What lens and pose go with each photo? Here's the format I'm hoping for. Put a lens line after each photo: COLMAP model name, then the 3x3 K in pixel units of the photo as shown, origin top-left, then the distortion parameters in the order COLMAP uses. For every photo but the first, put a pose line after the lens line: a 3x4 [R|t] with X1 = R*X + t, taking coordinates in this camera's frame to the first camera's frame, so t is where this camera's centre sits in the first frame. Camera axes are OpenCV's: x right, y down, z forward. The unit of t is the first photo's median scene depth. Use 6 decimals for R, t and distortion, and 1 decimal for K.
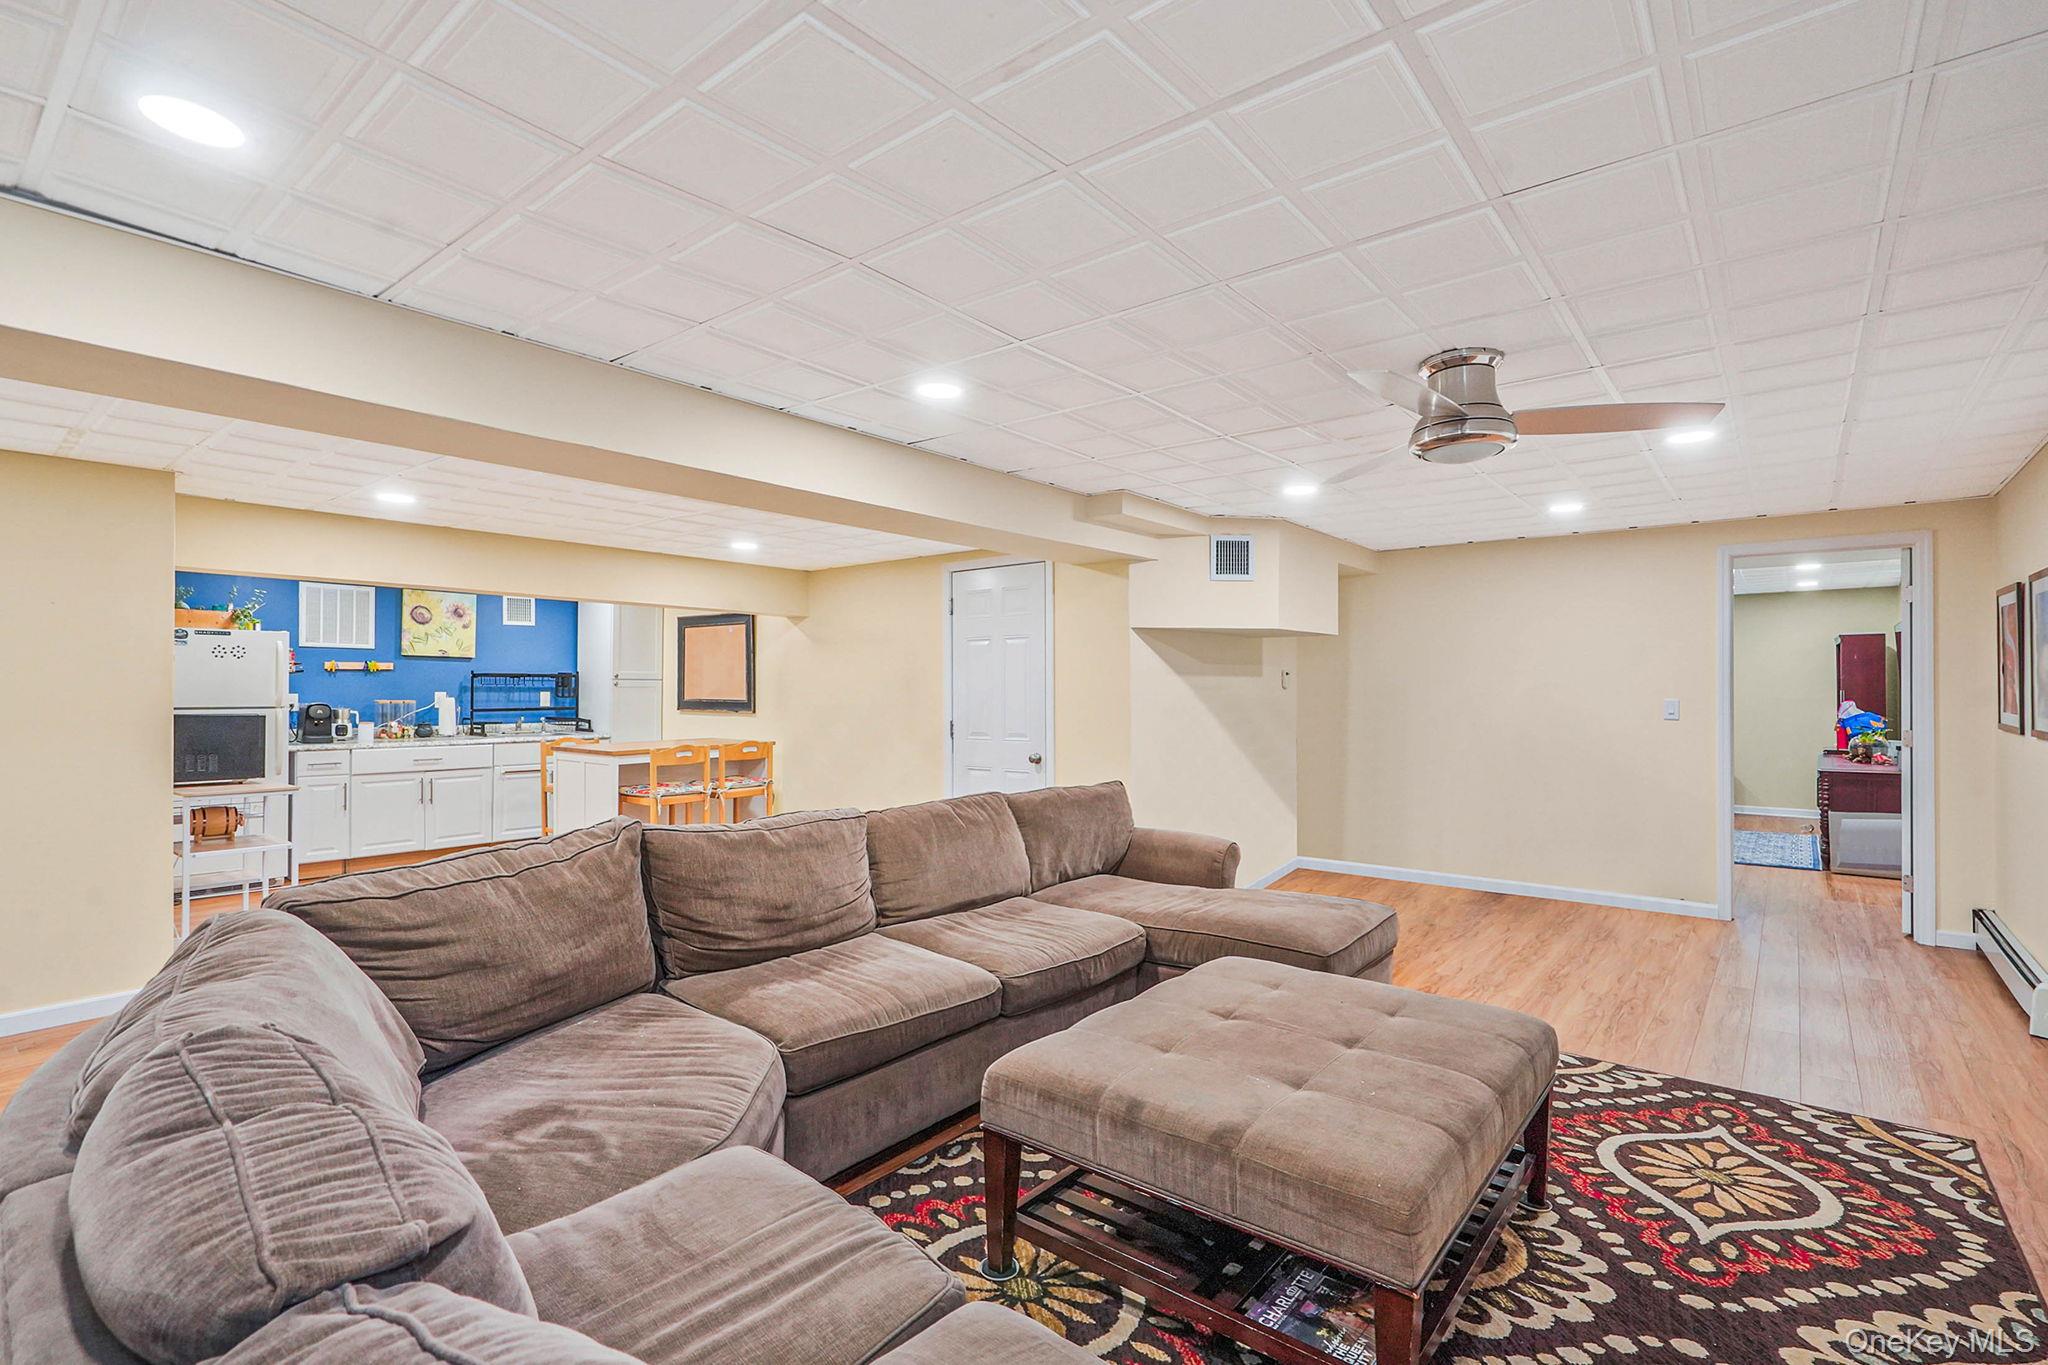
lens RADIAL K [[950.2, 0, 1019.6], [0, 950.2, 685.5], [0, 0, 1]] dist [-0.003049, 0.001554]
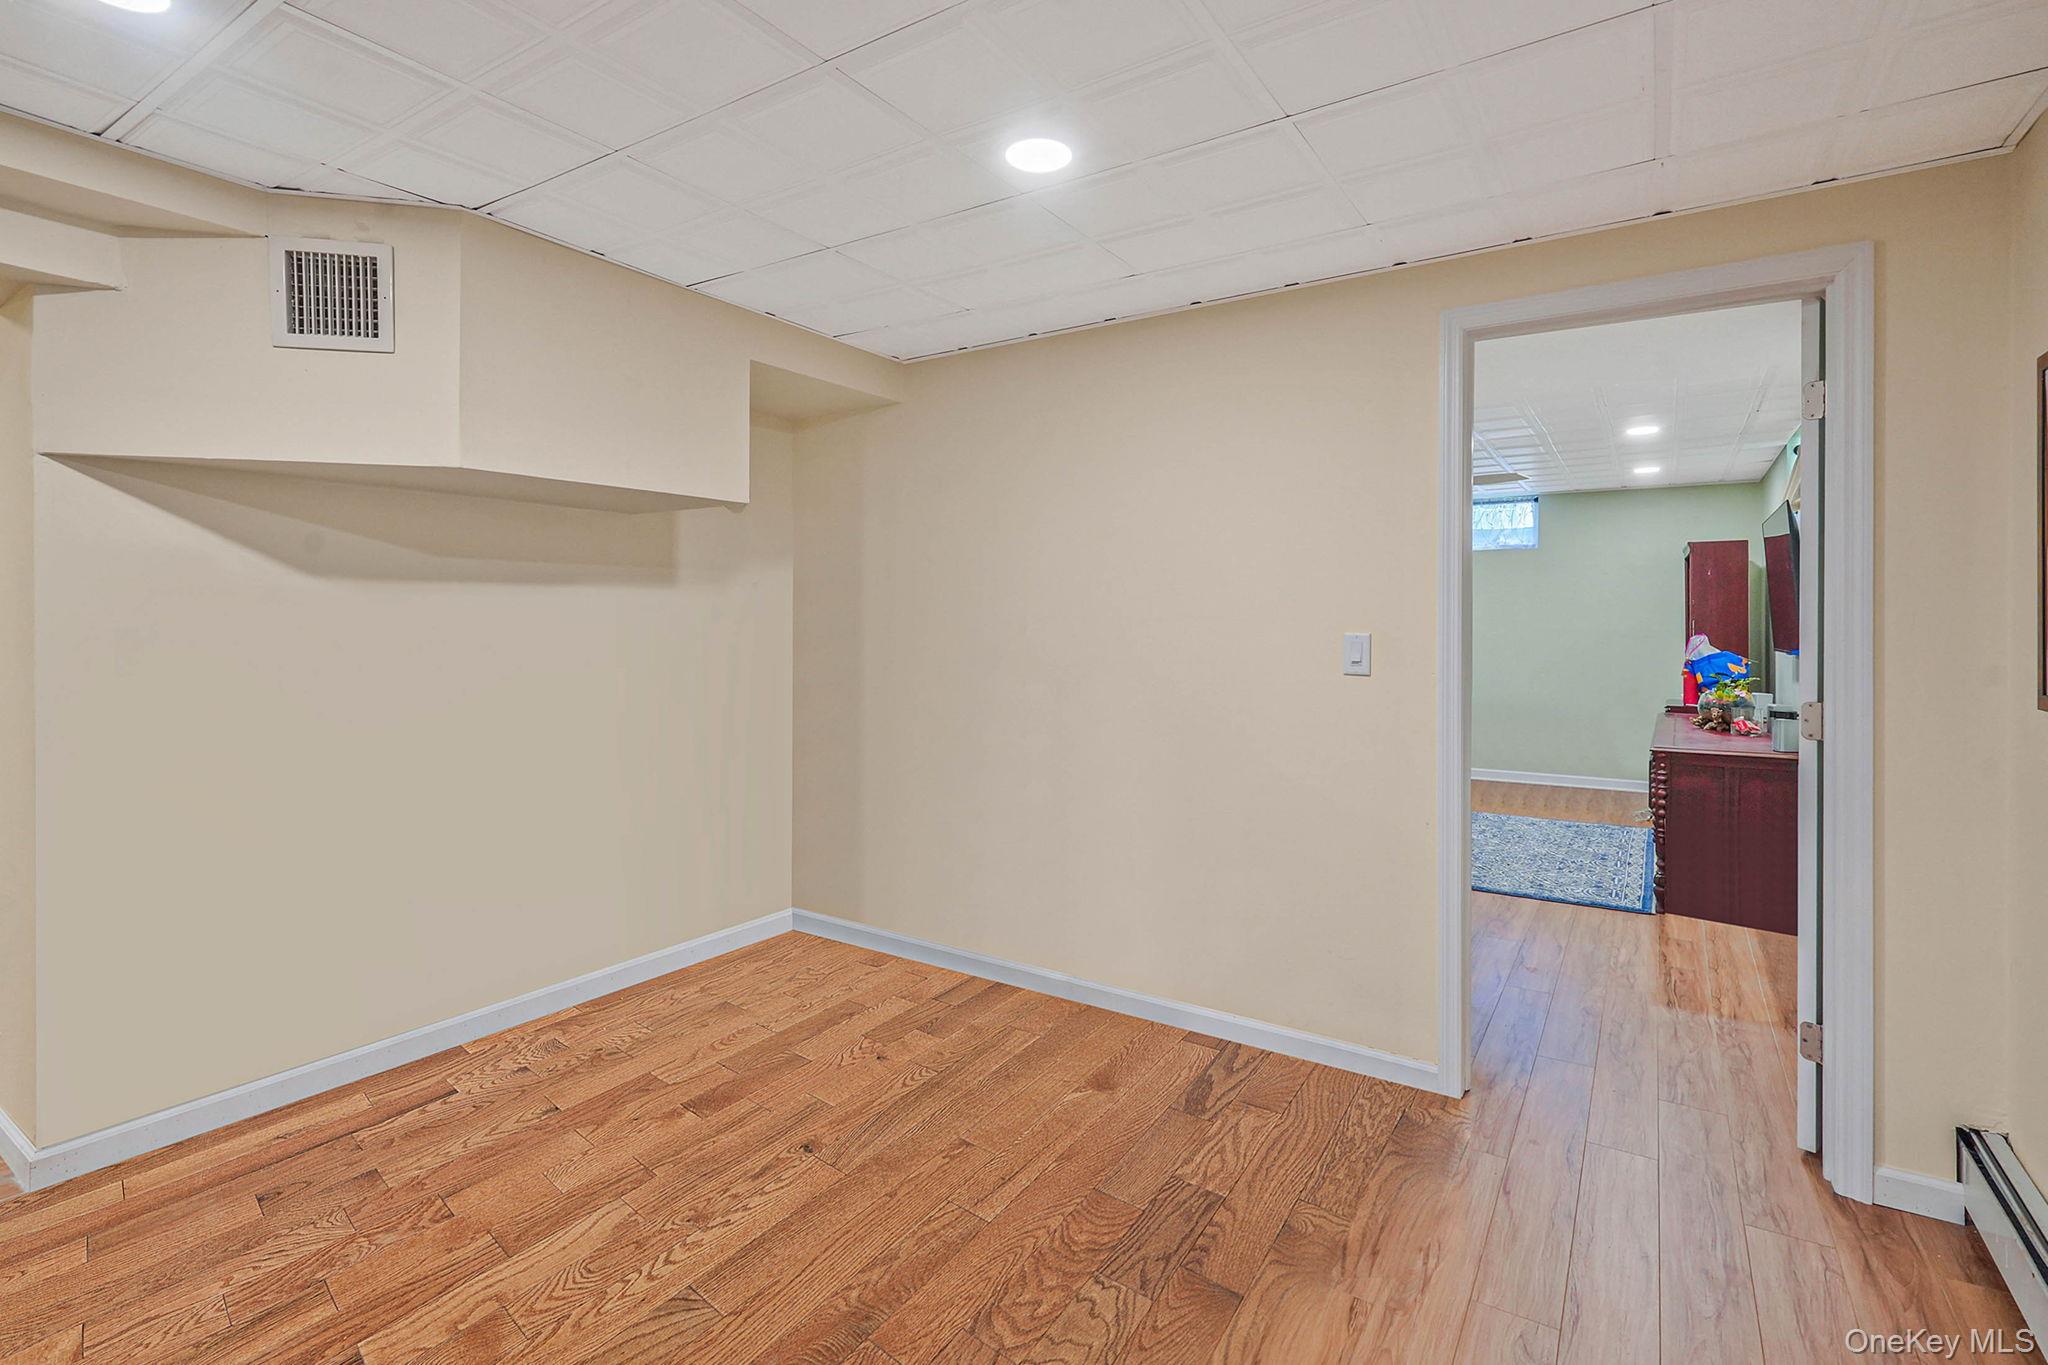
lens RADIAL K [[950.2, 0, 1029.1], [0, 950.2, 630.2], [0, 0, 1]] dist [-0.003049, 0.001554]
pose [[0.995010, -0.000026, 0.099775, 0.390323], [-0.001096, 0.999937, 0.011192, 0.006562], [-0.099769, -0.011246, 0.994947, 0.441833]]
